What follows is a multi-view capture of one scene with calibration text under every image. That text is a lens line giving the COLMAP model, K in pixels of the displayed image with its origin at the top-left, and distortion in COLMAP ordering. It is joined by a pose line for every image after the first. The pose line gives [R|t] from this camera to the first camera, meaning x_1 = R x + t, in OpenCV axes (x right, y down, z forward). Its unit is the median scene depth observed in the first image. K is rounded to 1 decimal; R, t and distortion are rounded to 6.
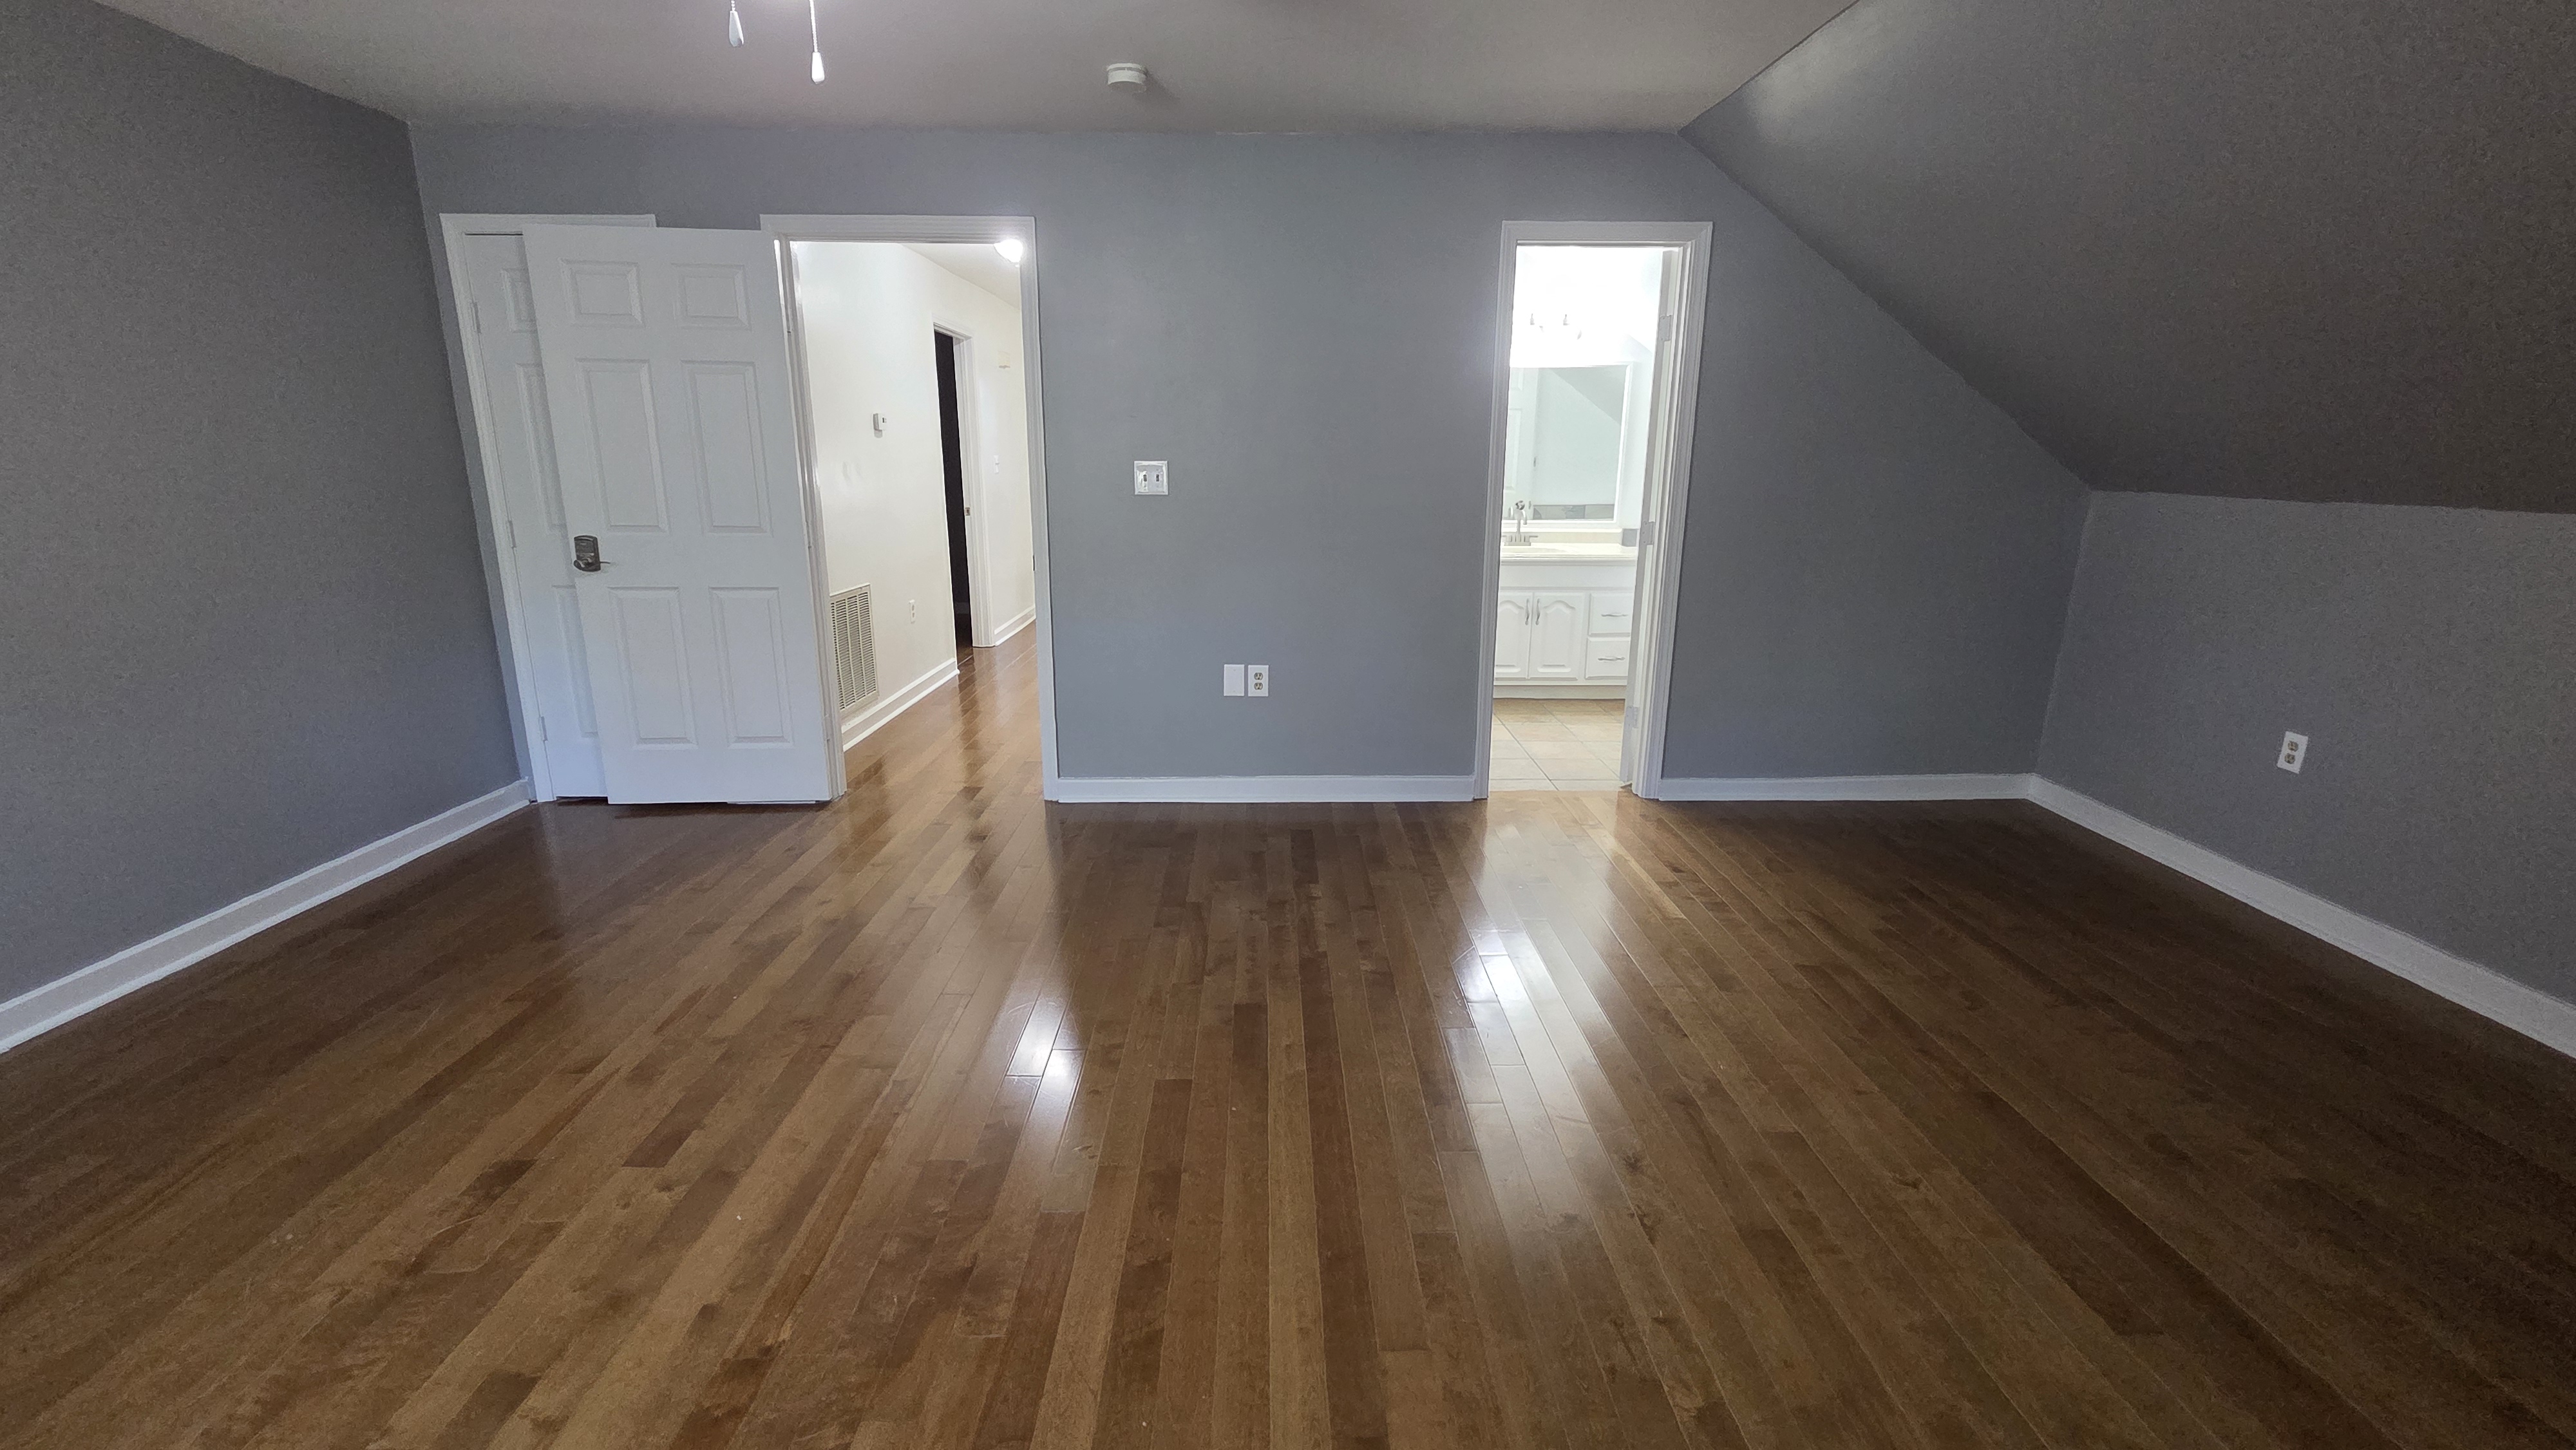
lens RADIAL K [[1056.4, 0, 1290.4], [0, 1056.4, 711.8], [0, 0, 1]] dist [0.000015, 0.000415]
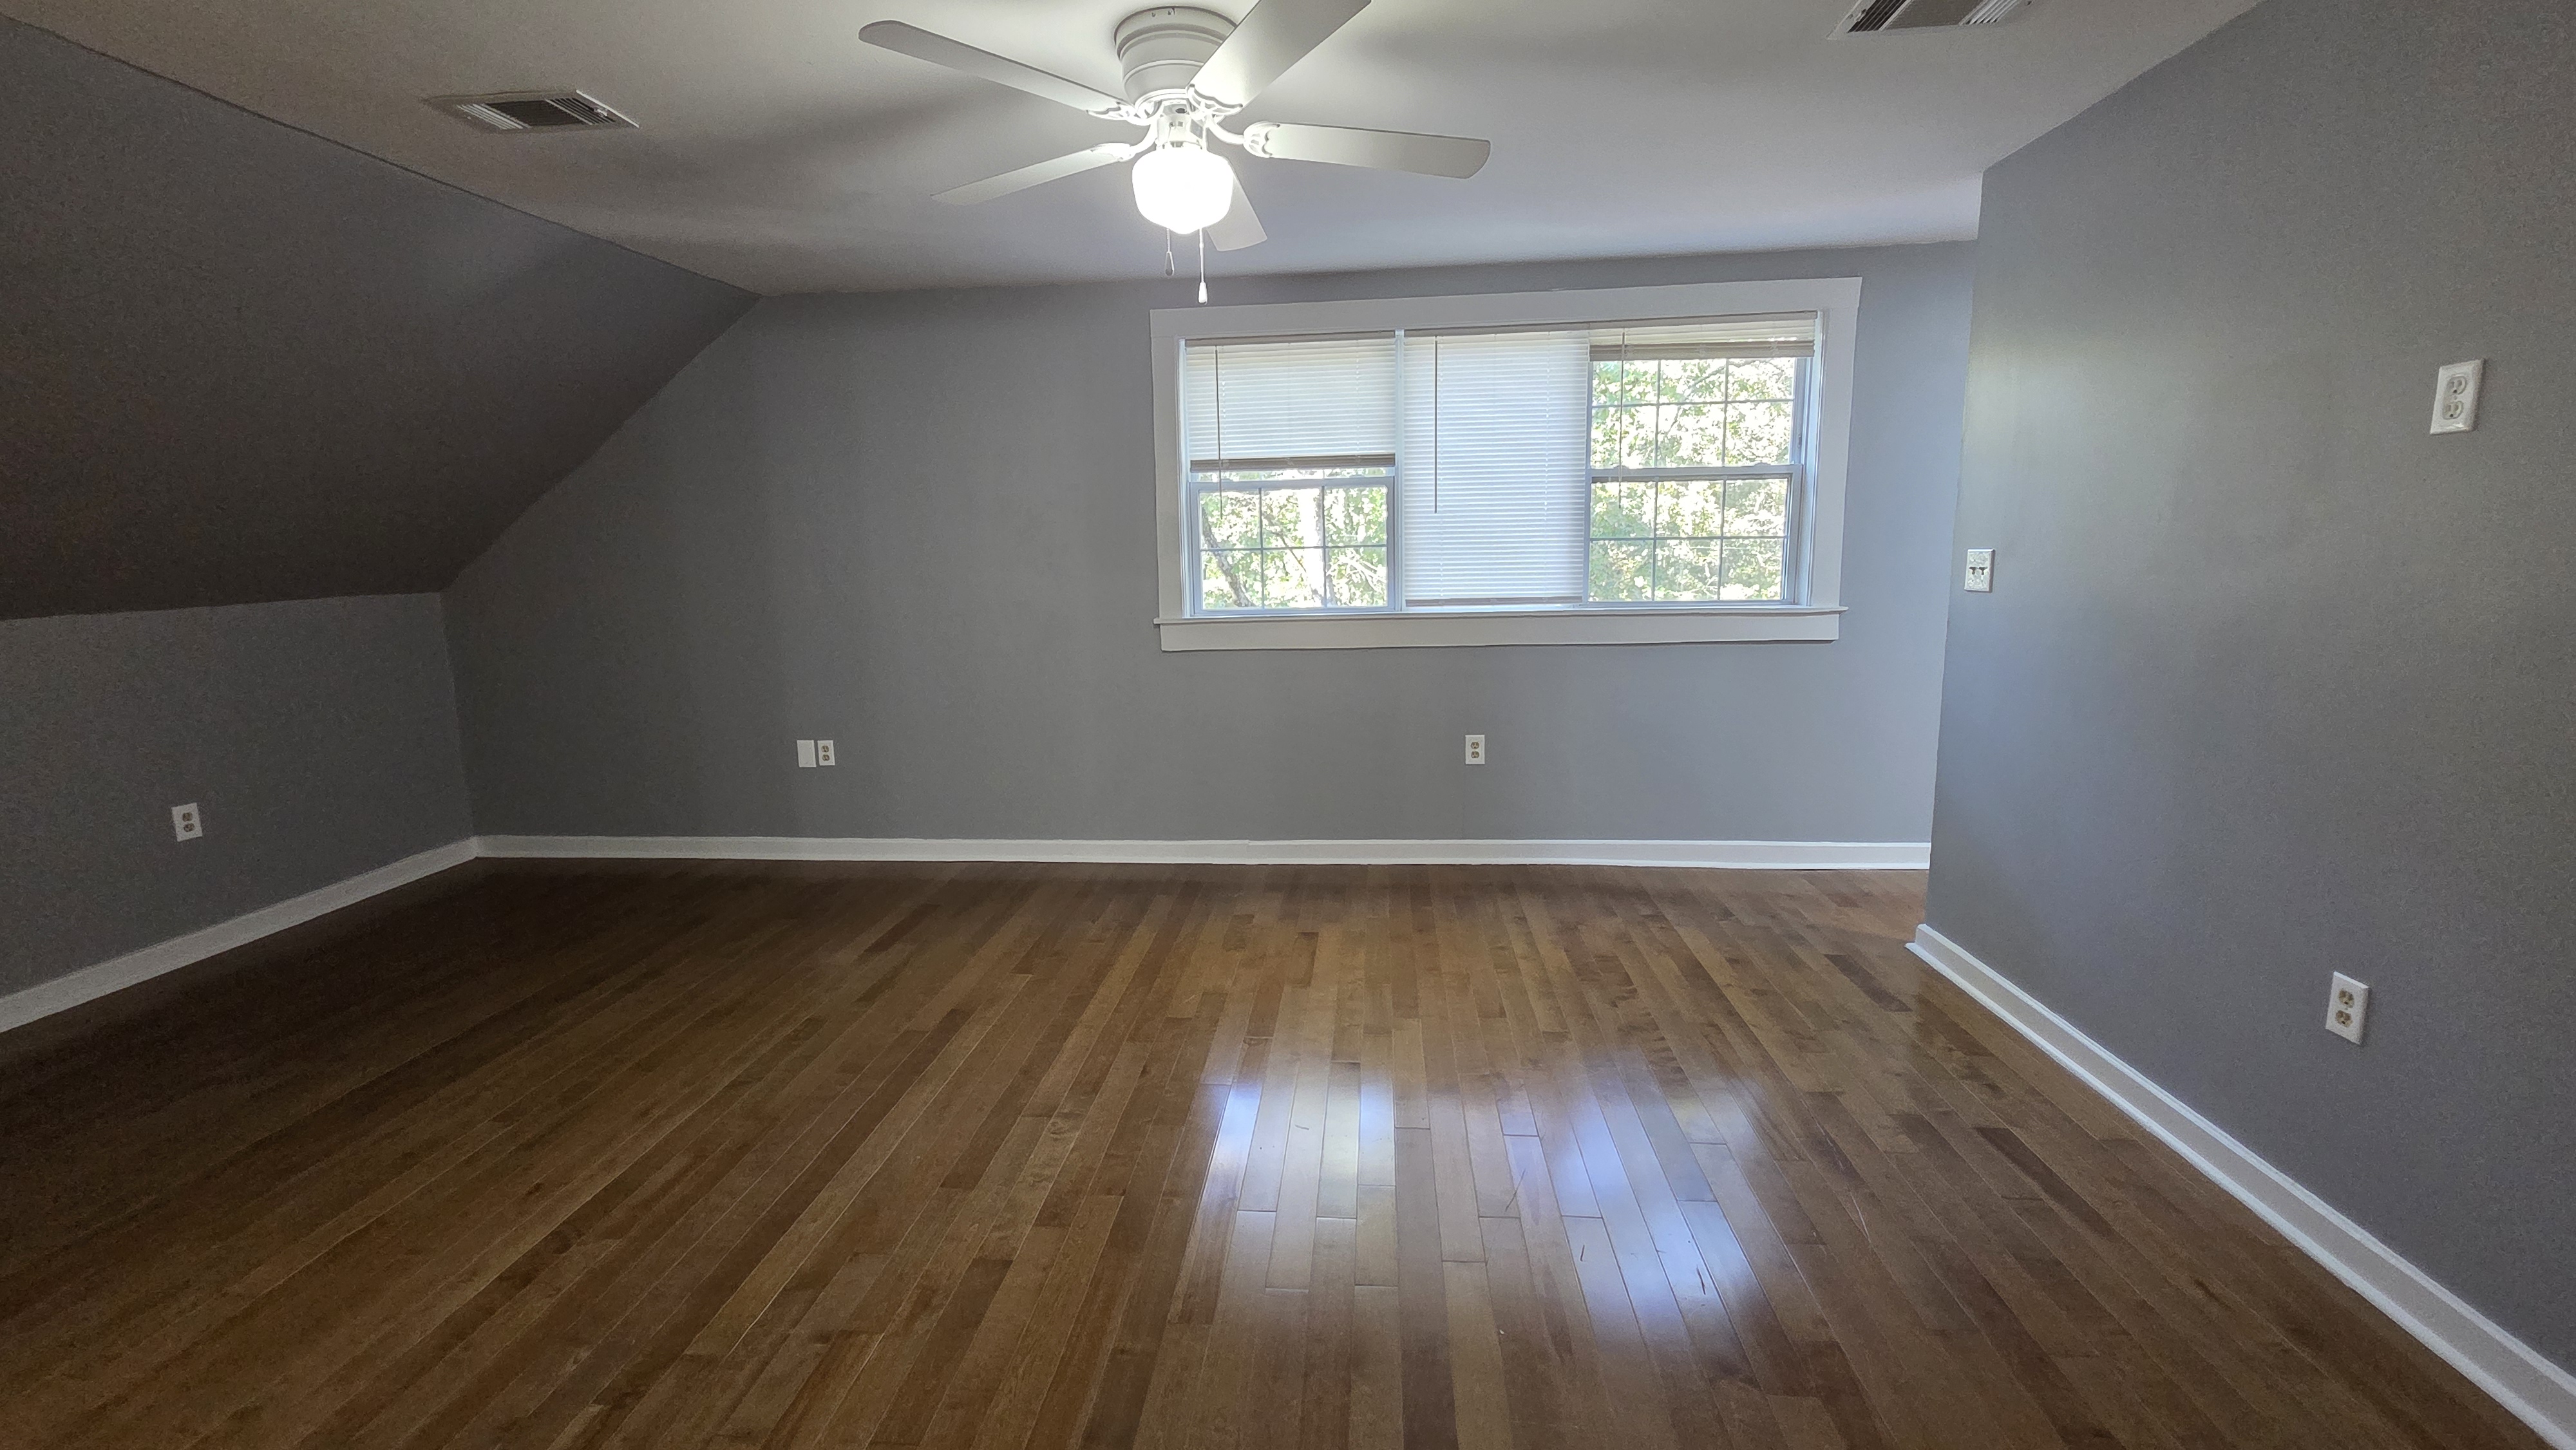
lens RADIAL K [[1056.4, 0, 1290.4], [0, 1056.4, 711.8], [0, 0, 1]] dist [0.000015, 0.000415]
pose [[-0.995336, -0.000921, 0.096468, -0.324783], [0.036795, 0.920744, 0.388429, -0.278207], [-0.089180, 0.390167, -0.916415, 1.088368]]
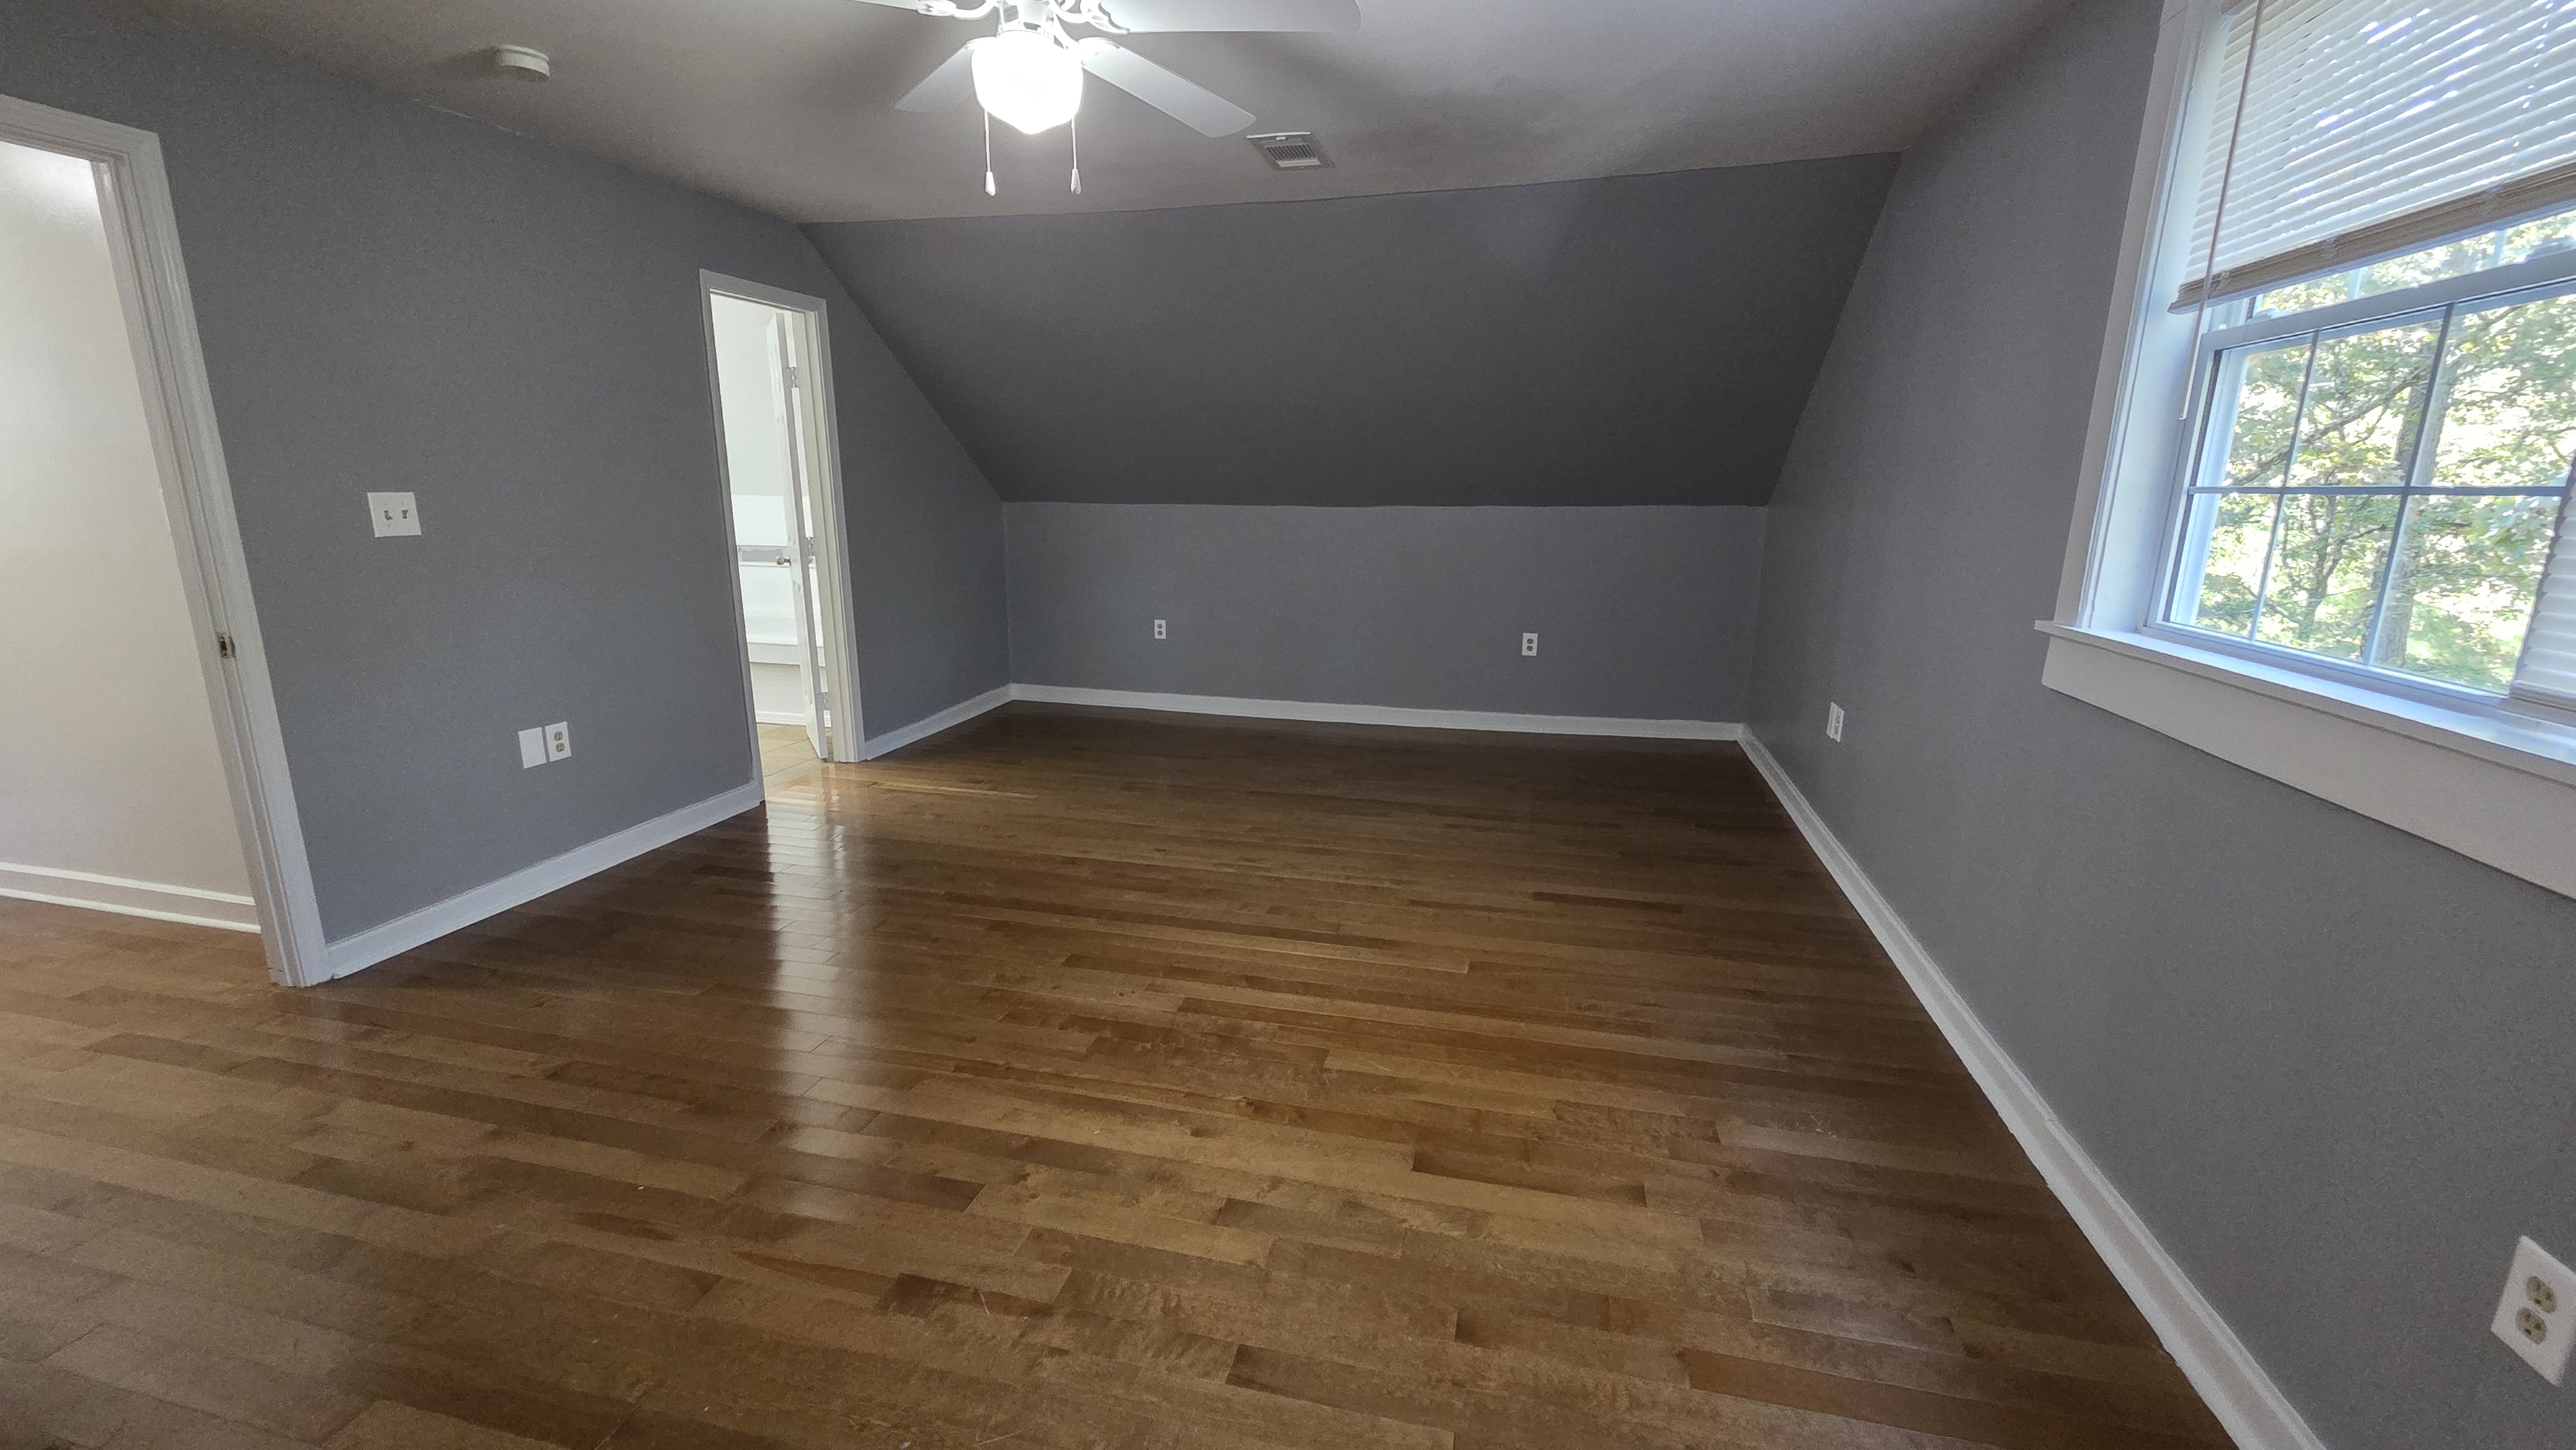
lens RADIAL K [[1056.4, 0, 1290.4], [0, 1056.4, 711.8], [0, 0, 1]] dist [0.000015, 0.000415]
pose [[0.255539, -0.212850, 0.943077, -0.768309], [0.228067, 0.961205, 0.155144, -0.056090], [-0.939513, 0.175440, 0.294170, 0.188324]]
